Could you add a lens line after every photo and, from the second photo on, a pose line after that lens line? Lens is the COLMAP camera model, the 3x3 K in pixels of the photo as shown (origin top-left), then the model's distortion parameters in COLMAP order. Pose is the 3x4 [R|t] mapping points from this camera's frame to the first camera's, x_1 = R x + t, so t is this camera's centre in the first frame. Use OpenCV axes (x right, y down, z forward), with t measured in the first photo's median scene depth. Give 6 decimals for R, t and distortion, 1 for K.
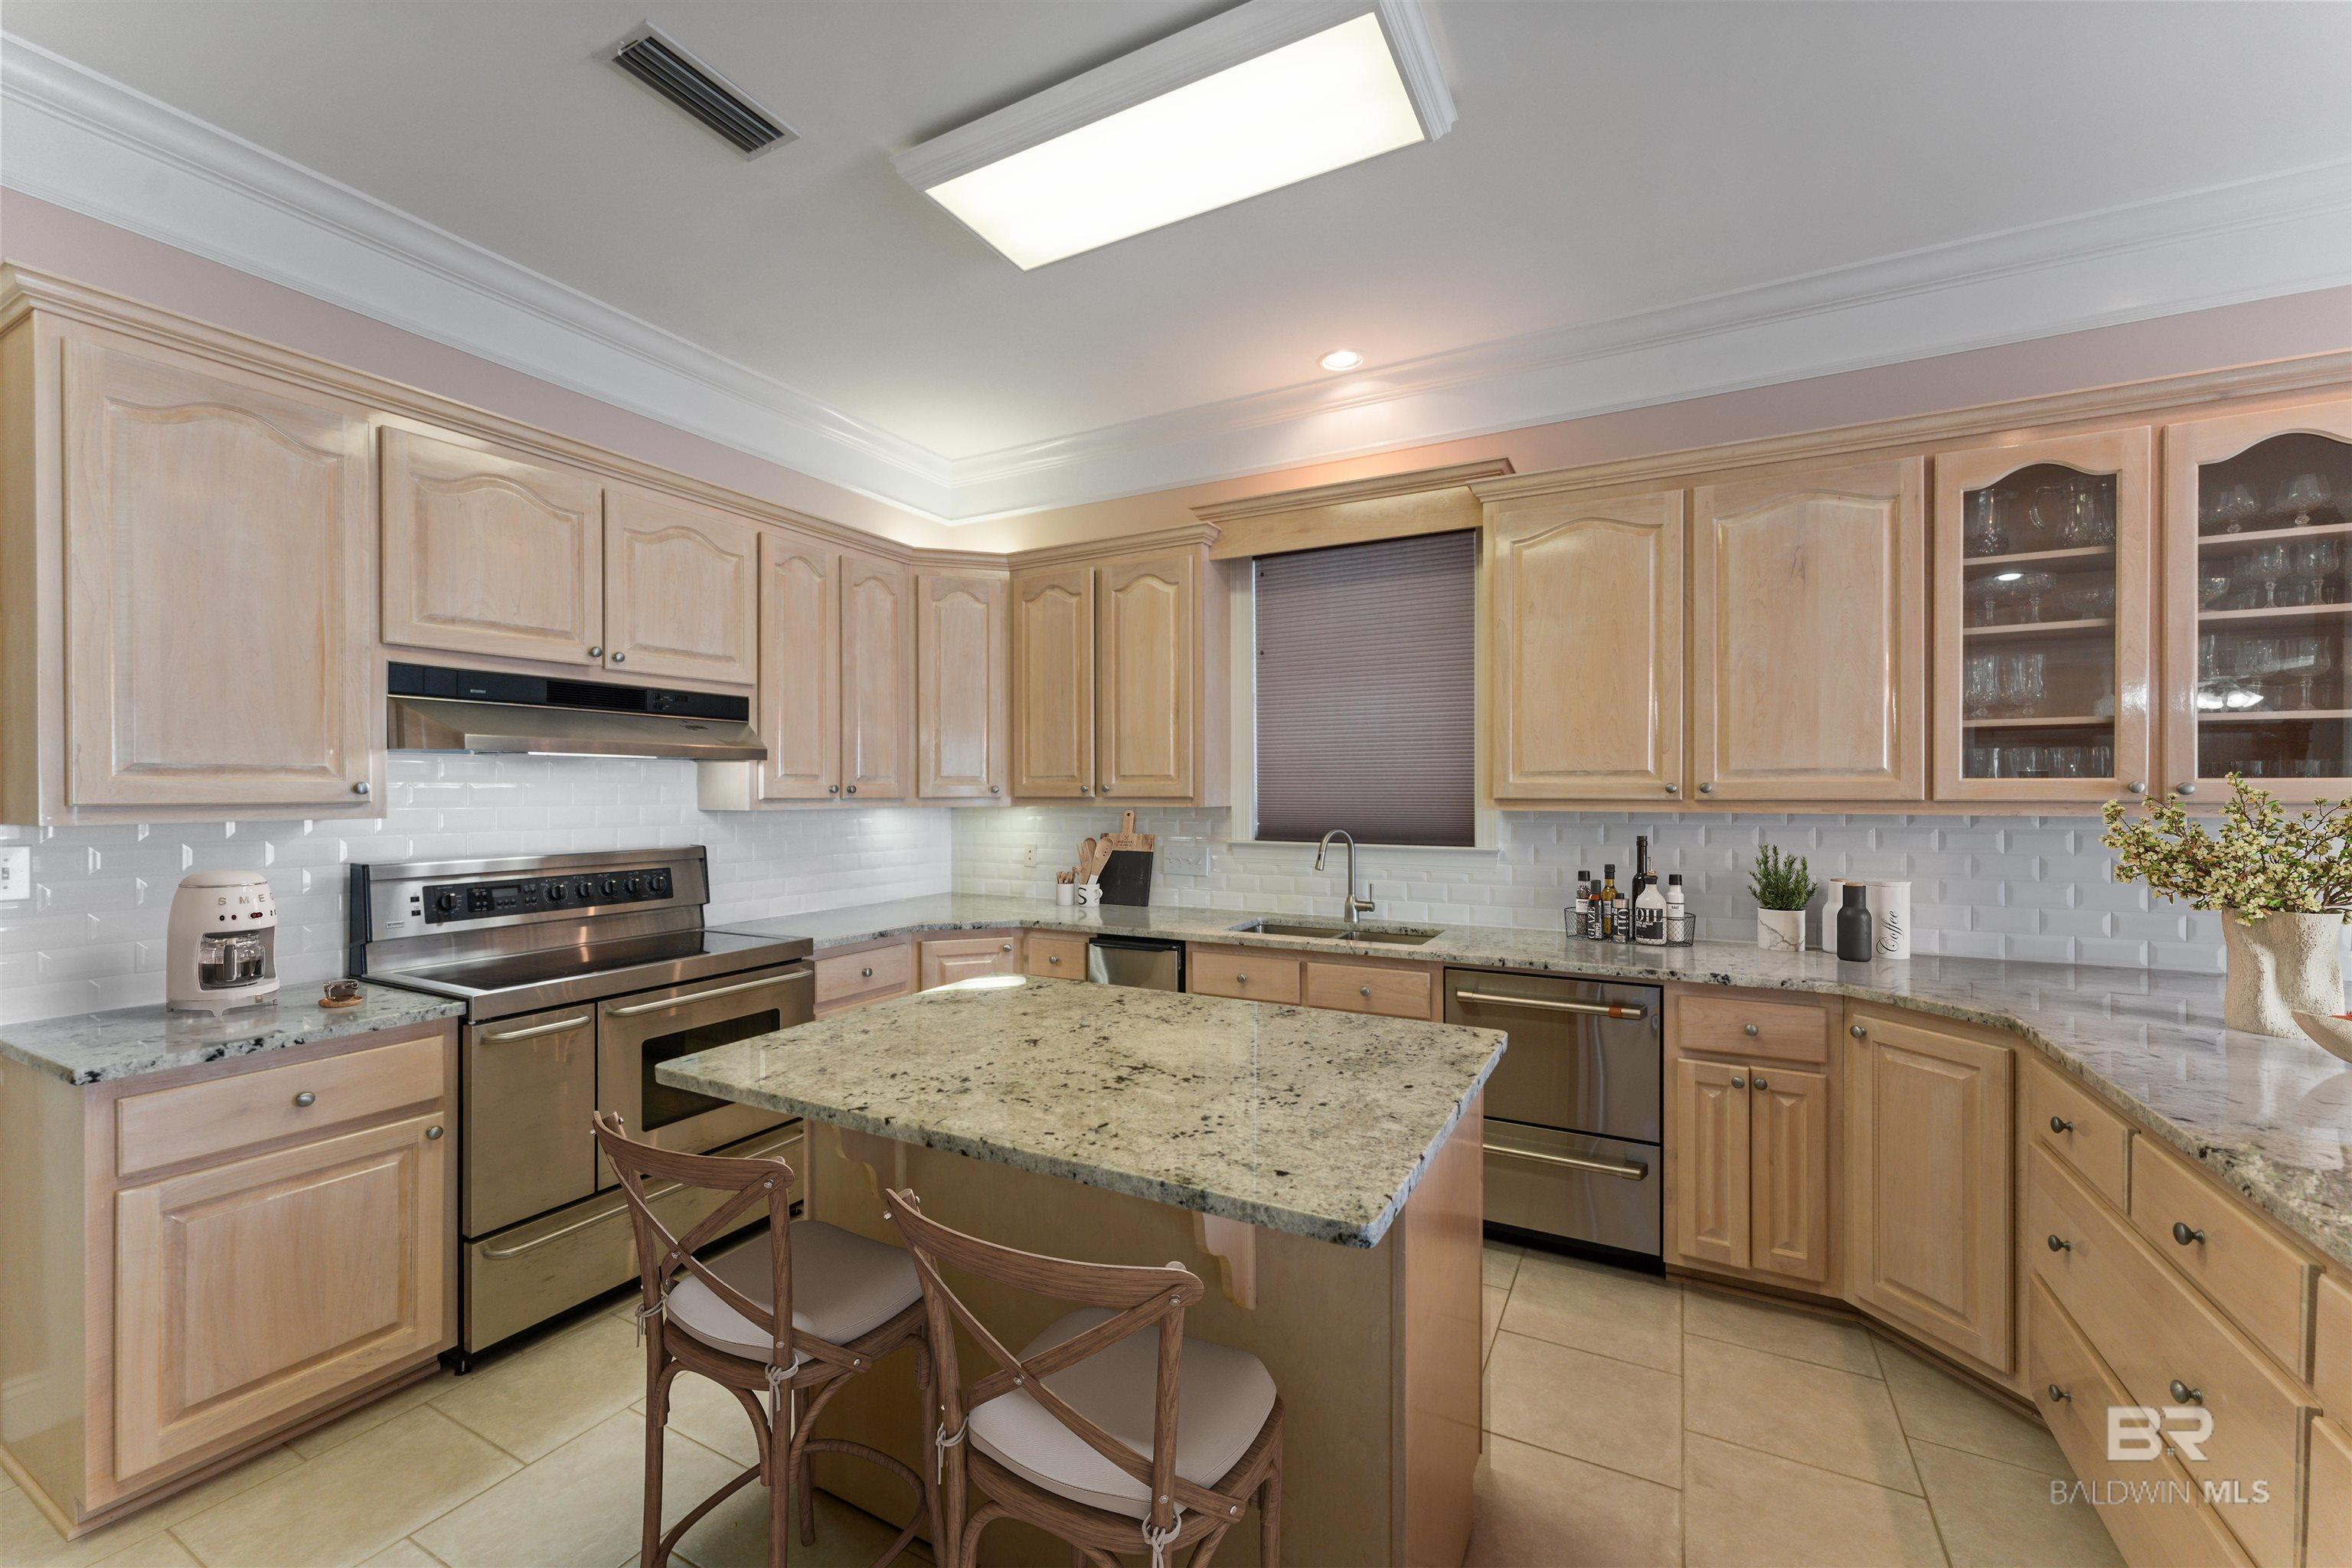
lens RADIAL K [[954.6, 0, 1180.8], [0, 954.6, 784.4], [0, 0, 1]] dist [0.001535, 0.000706]
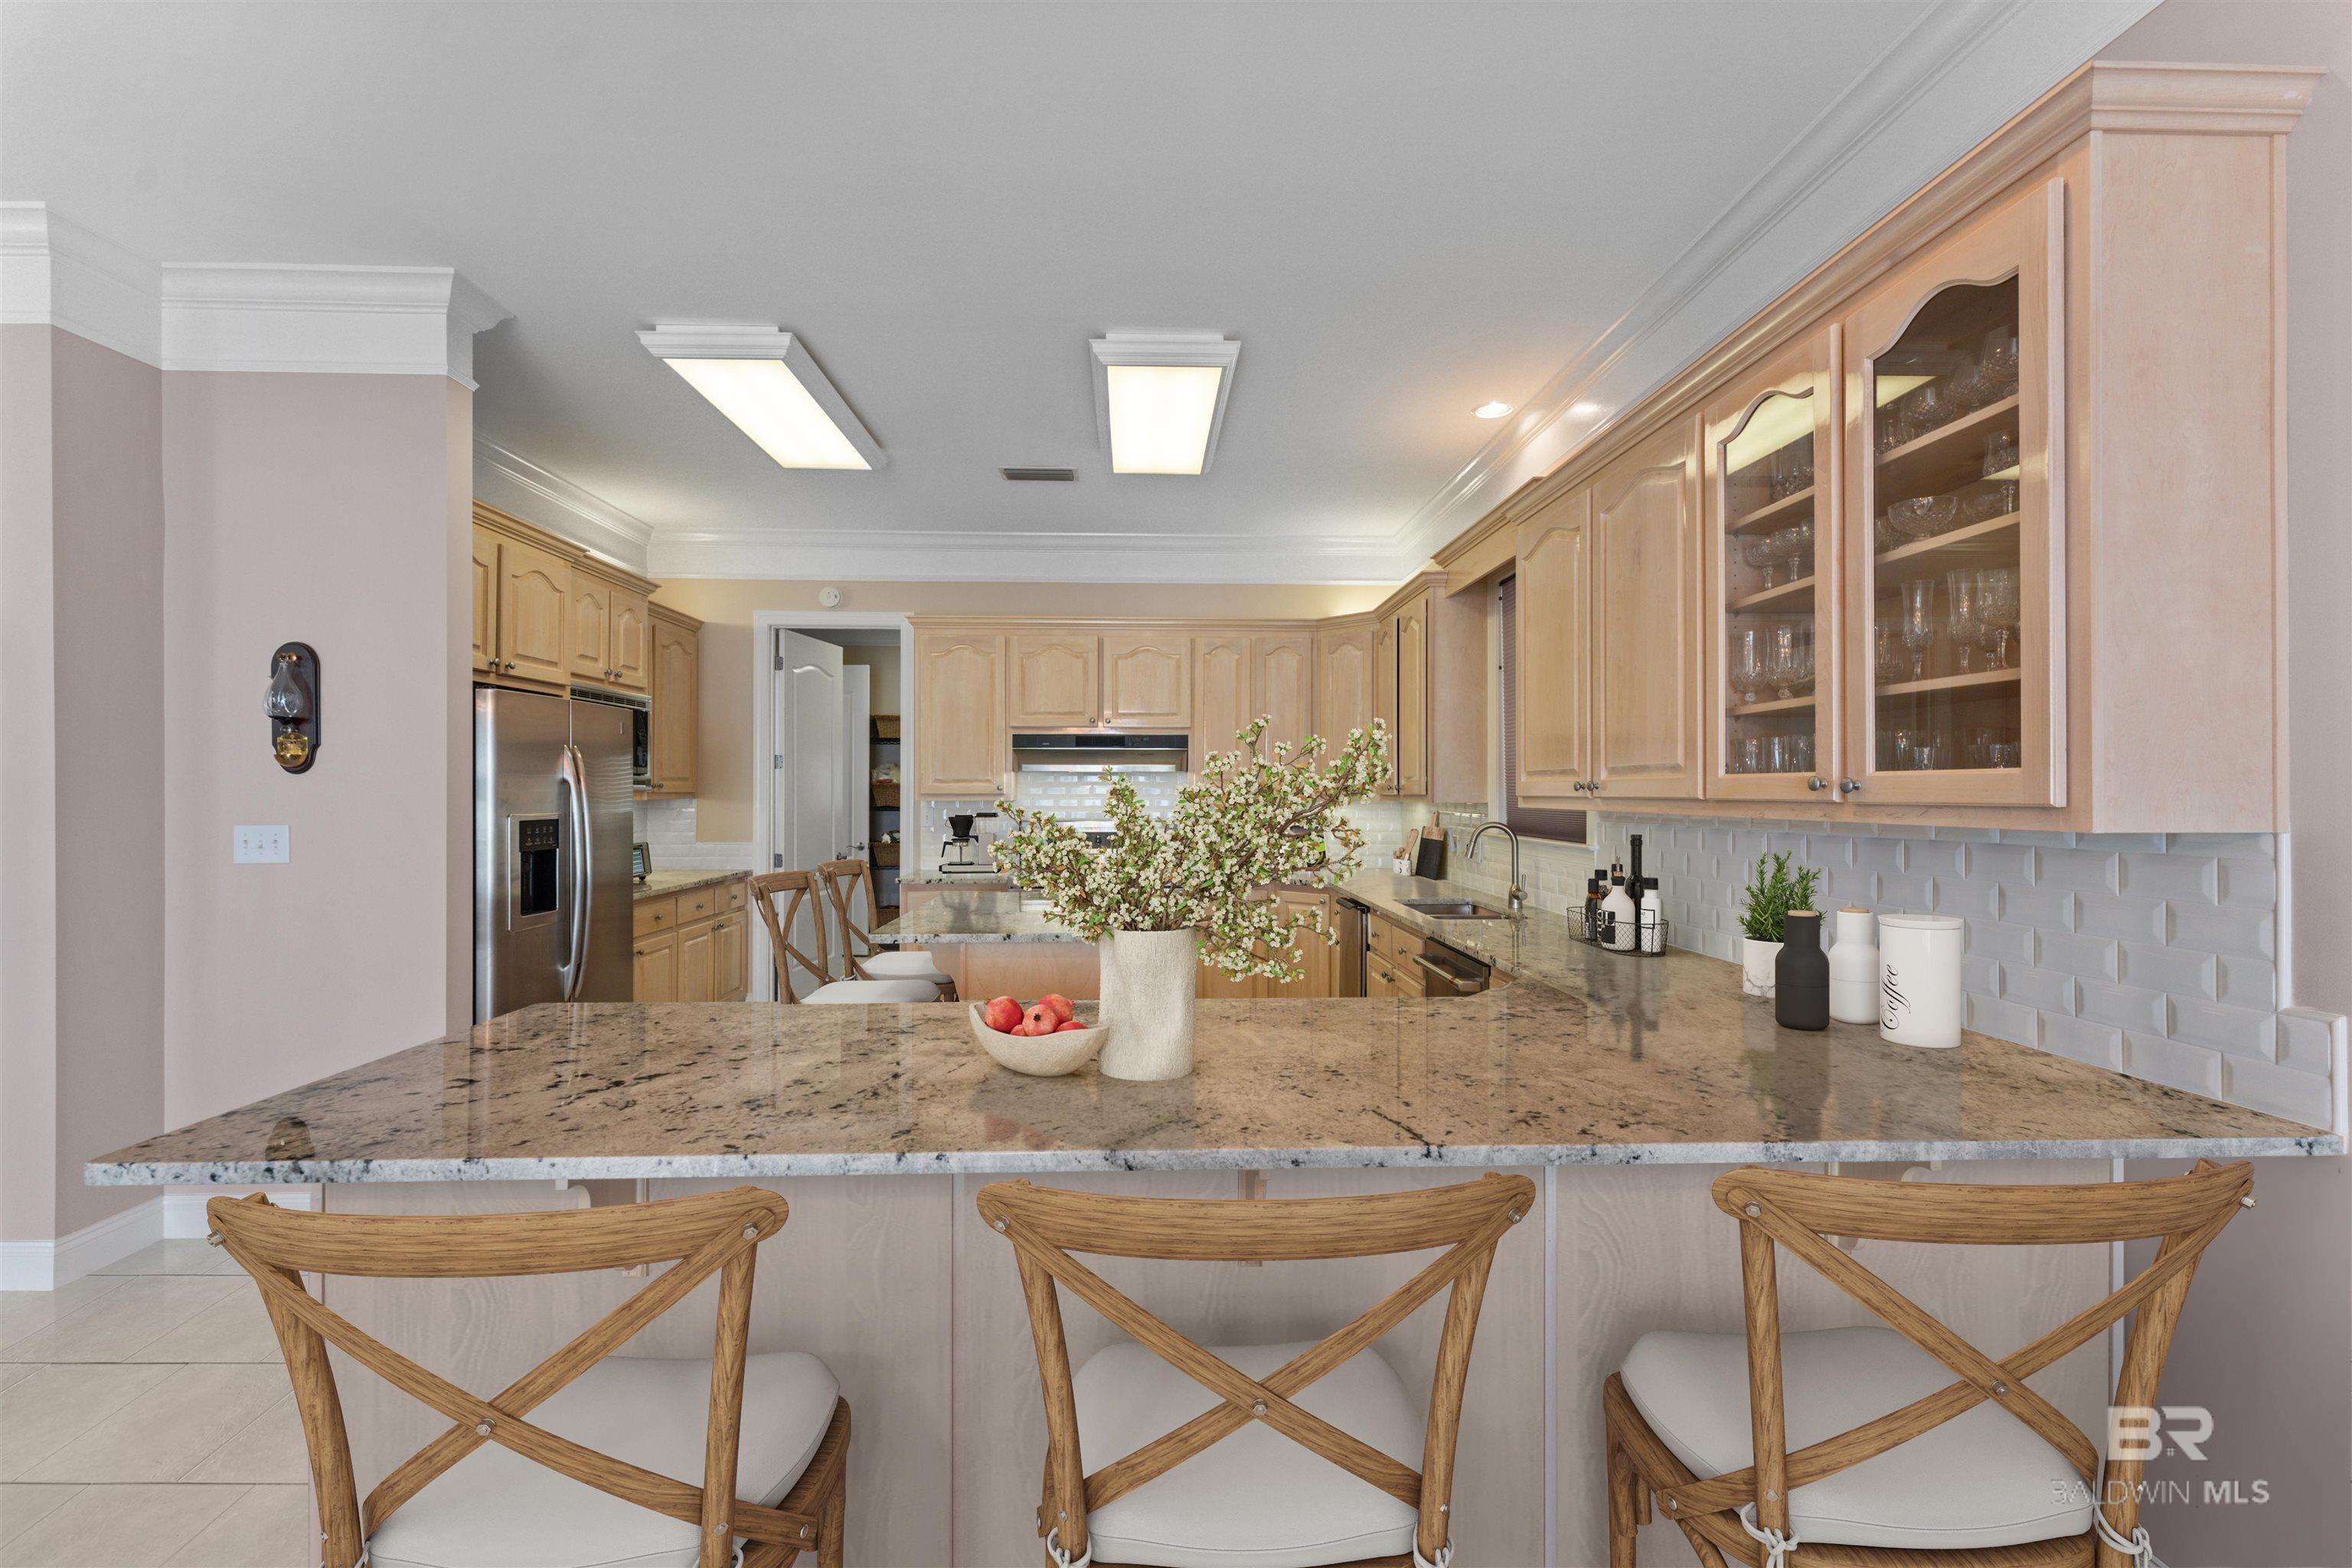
lens RADIAL K [[954.6, 0, 1170.0], [0, 954.6, 781.6], [0, 0, 1]] dist [0.001535, 0.000706]
pose [[0.507861, -0.006594, -0.861414, 1.184208], [0.003692, 0.999978, -0.005478, 0.002532], [0.861431, -0.000398, 0.507874, 0.117226]]
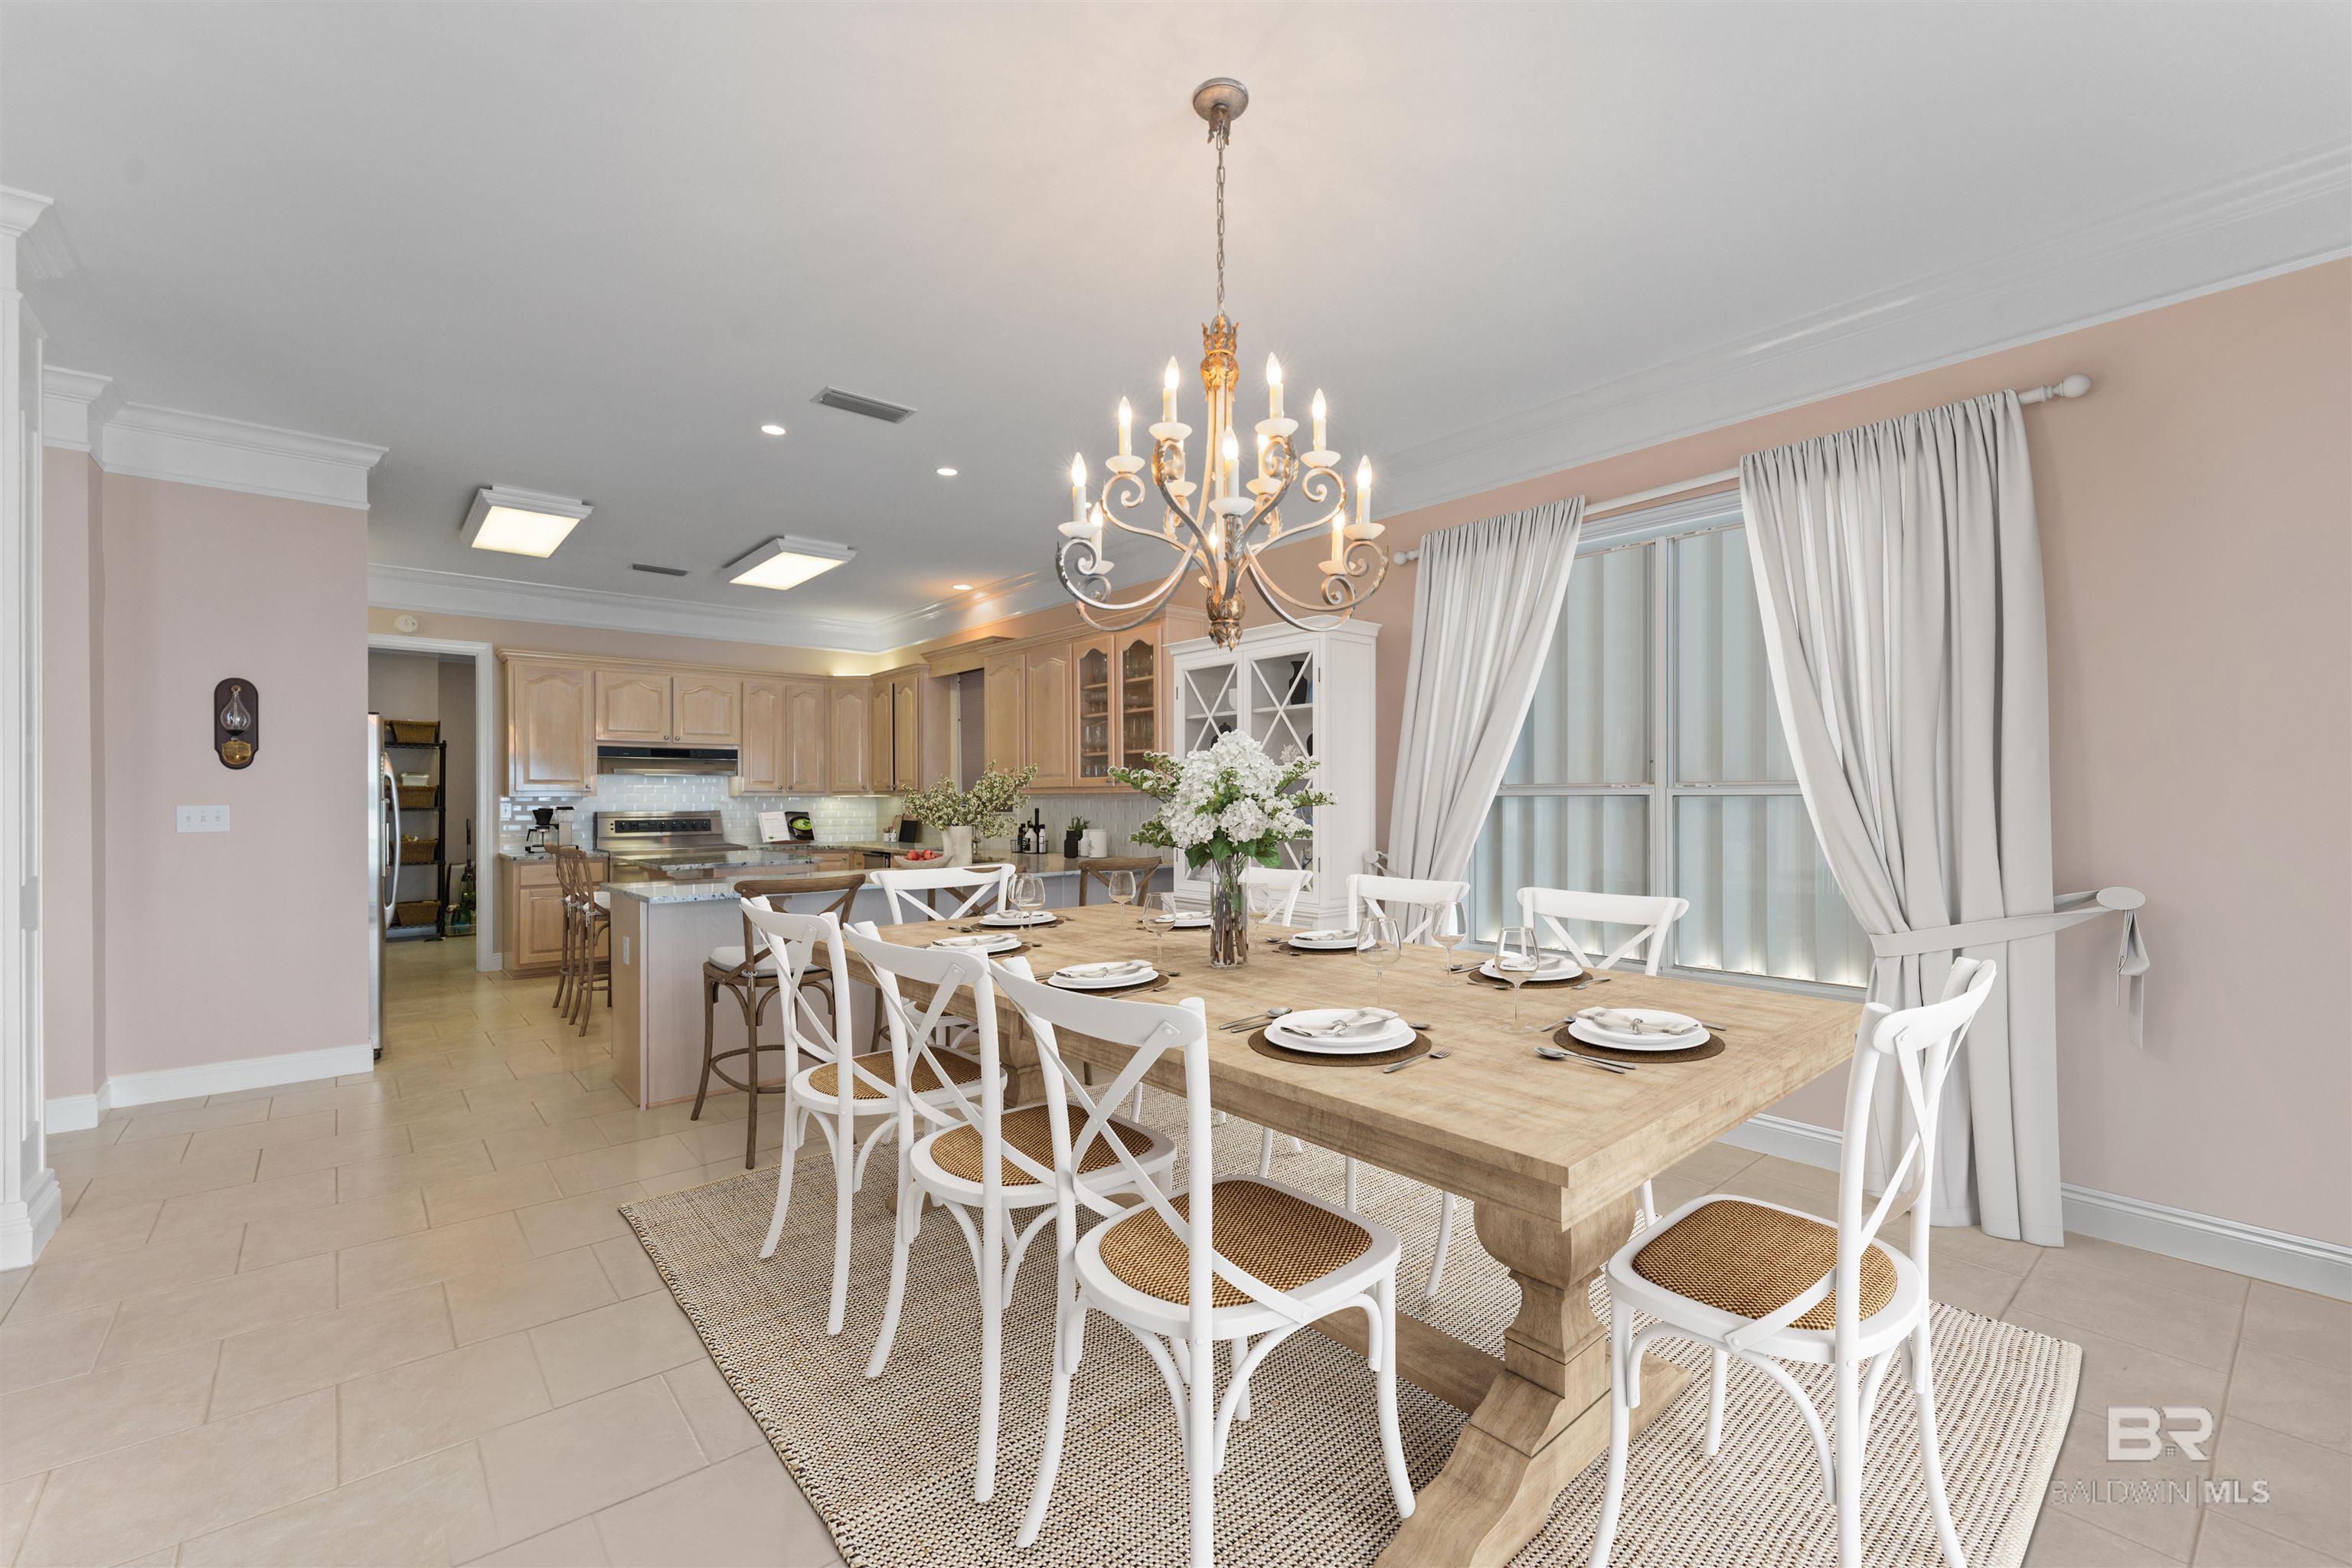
lens RADIAL K [[954.6, 0, 1166.1], [0, 954.6, 777.5], [0, 0, 1]] dist [0.001535, 0.000706]
pose [[0.936669, -0.011269, -0.350035, 1.690573], [0.005976, 0.999851, -0.016199, 0.030631], [0.350165, 0.013081, 0.936597, -1.073302]]
